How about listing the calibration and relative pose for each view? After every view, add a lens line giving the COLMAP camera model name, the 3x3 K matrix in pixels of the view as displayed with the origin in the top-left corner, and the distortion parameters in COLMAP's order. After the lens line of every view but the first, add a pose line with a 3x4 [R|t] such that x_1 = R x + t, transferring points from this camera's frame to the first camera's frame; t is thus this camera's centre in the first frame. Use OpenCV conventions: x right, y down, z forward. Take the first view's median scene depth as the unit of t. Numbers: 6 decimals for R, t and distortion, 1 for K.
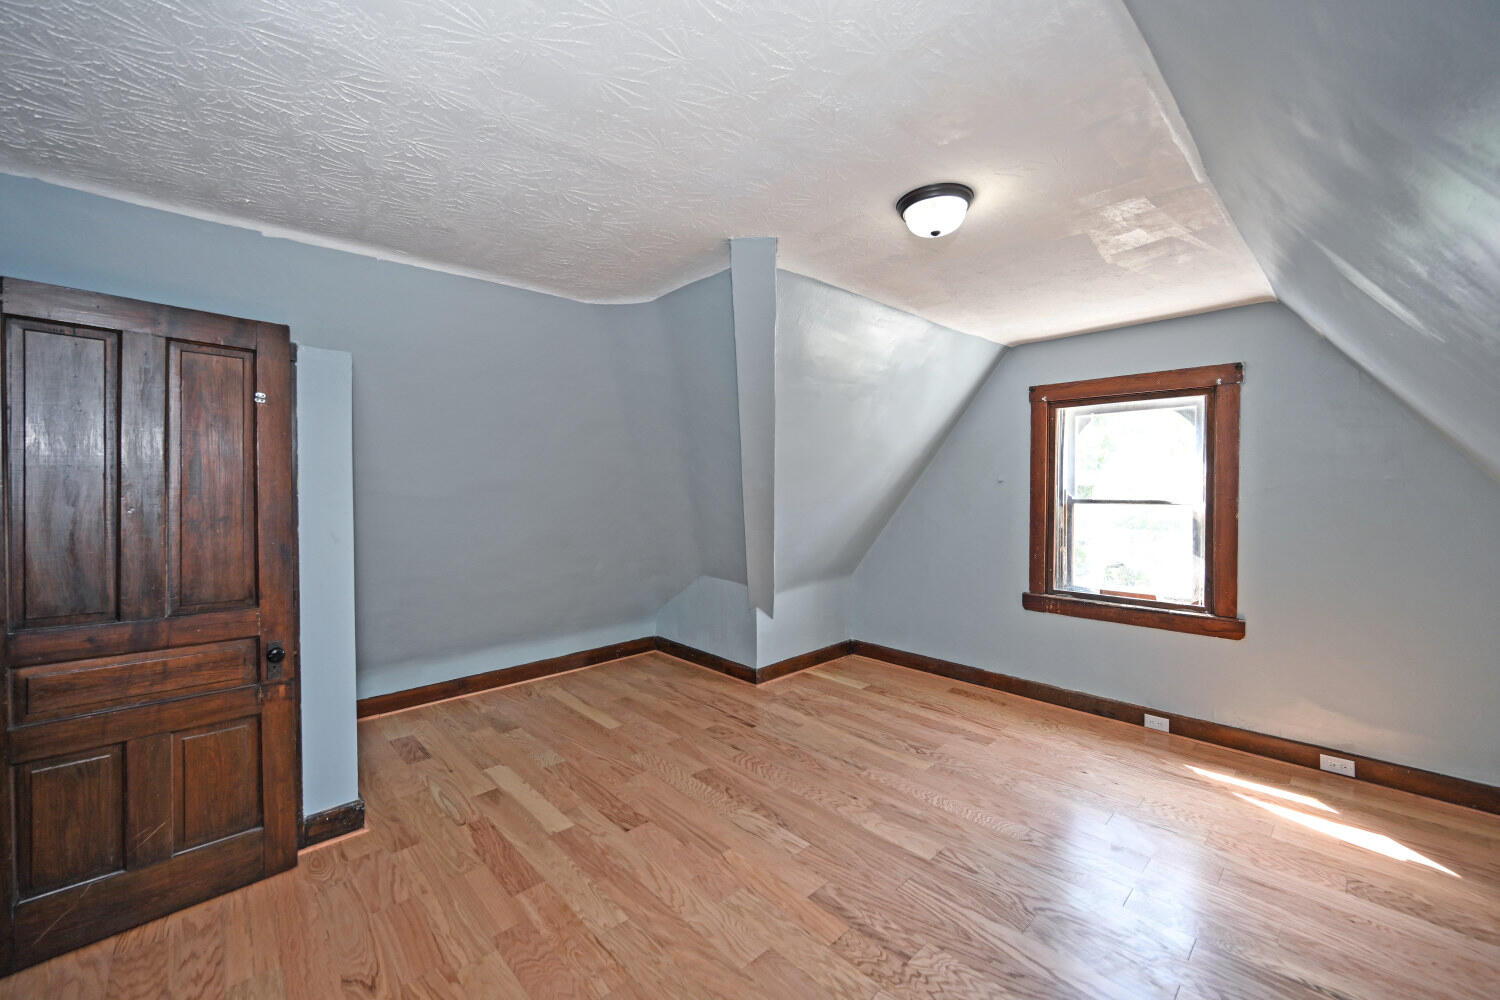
lens RADIAL K [[595.8, 0, 756.3], [0, 595.8, 498.3], [0, 0, 1]] dist [0.001415, 0.000271]
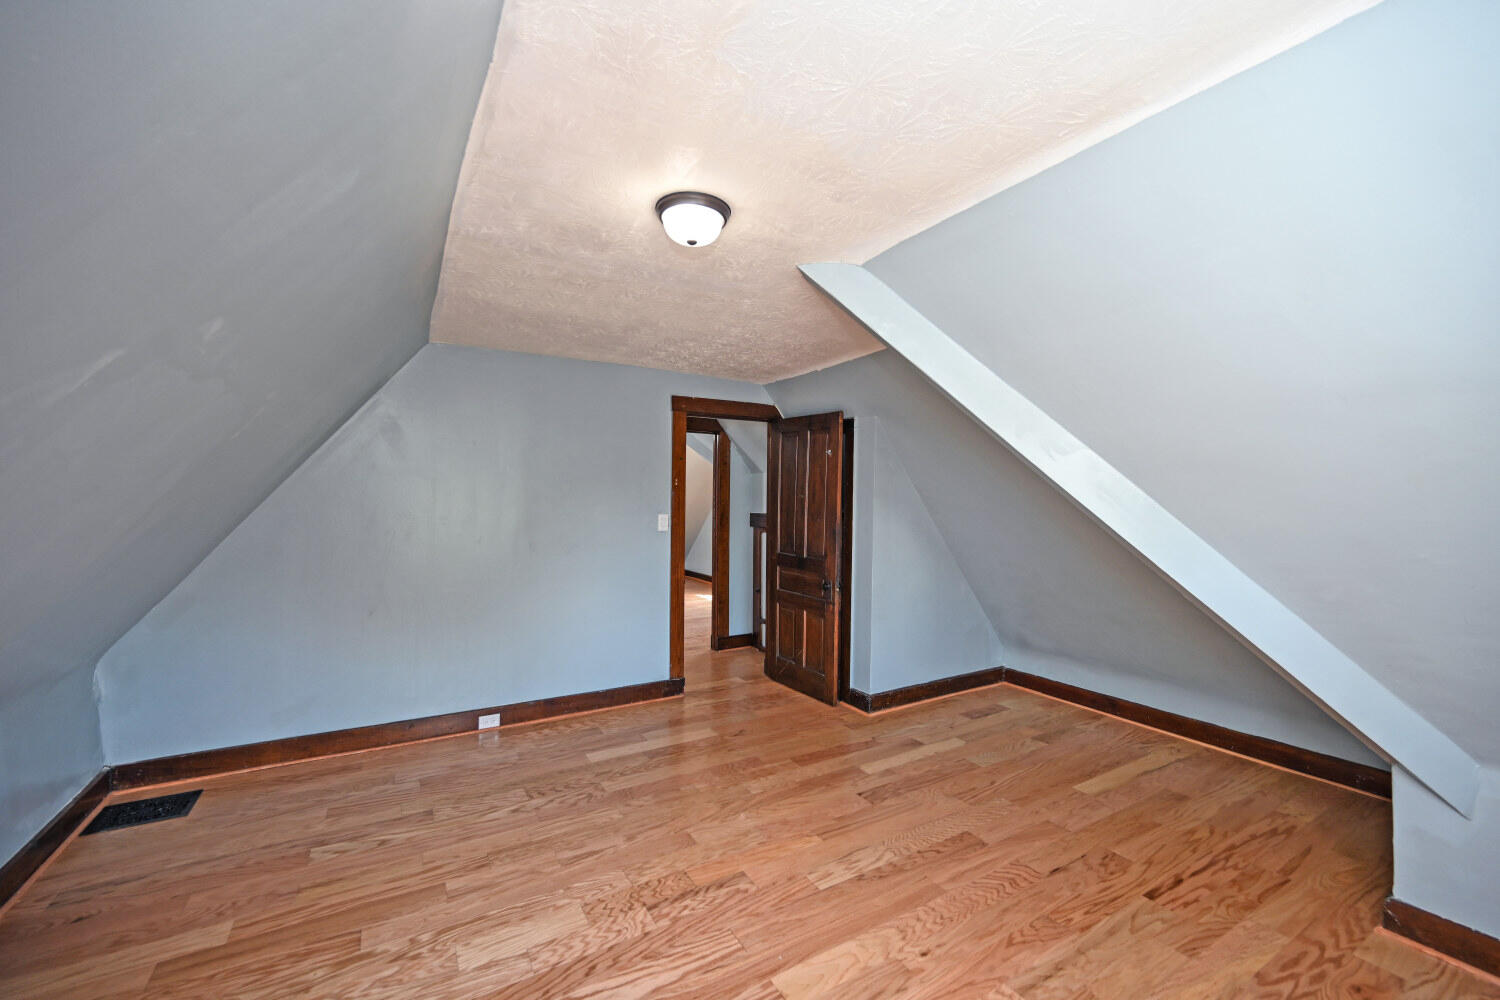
lens RADIAL K [[595.8, 0, 756.3], [0, 595.8, 498.3], [0, 0, 1]] dist [0.001415, 0.000271]
pose [[-0.215211, 0.003632, -0.976561, 0.932413], [-0.025837, 0.999622, 0.009411, -0.031374], [0.976226, 0.027257, -0.215036, 0.995655]]
